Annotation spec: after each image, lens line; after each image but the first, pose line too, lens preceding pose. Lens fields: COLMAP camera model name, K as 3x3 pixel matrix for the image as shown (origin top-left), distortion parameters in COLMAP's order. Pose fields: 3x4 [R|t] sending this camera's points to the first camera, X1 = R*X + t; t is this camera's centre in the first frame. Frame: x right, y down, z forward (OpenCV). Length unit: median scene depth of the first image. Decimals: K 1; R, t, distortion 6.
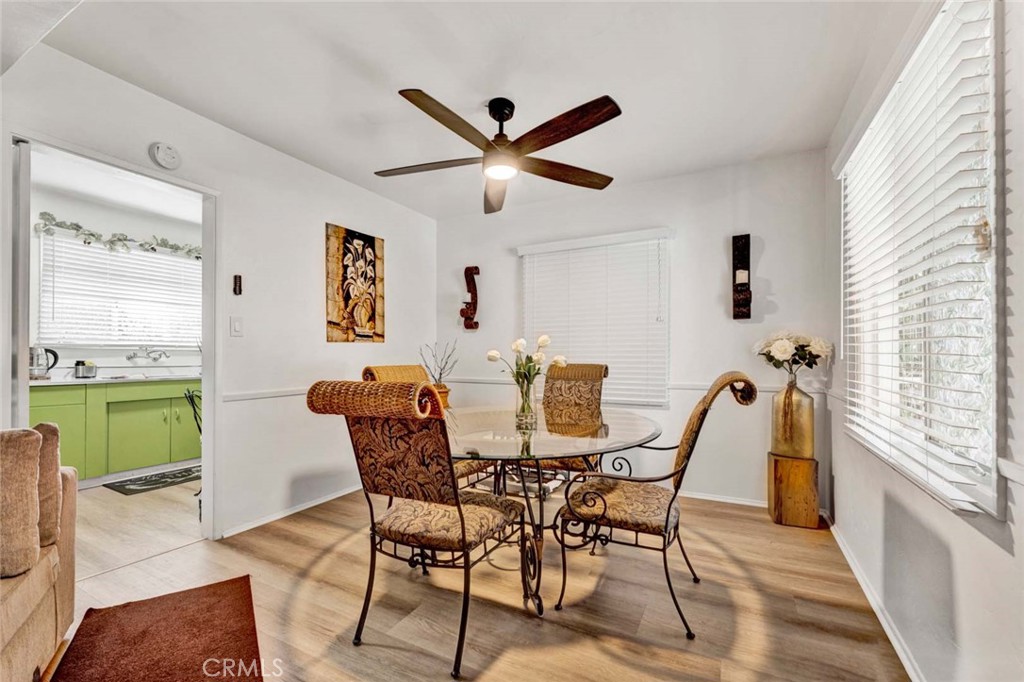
lens RADIAL K [[422.2, 0, 512.1], [0, 422.2, 347.1], [0, 0, 1]] dist [0.003804, 0.000408]
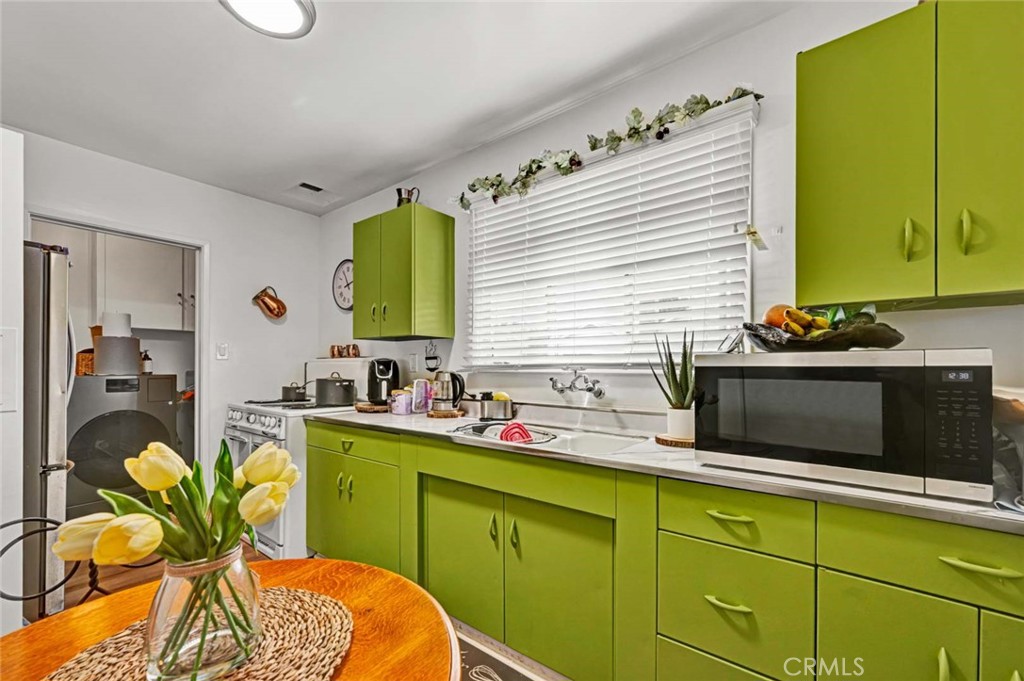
lens RADIAL K [[407.8, 0, 512.7], [0, 407.8, 370.2], [0, 0, 1]] dist [0.000894, 0.000103]
pose [[-0.169436, 0.014622, -0.985433, -0.424254], [0.015860, 0.999801, 0.012108, -0.006931], [0.985414, -0.013578, -0.169634, 1.126724]]
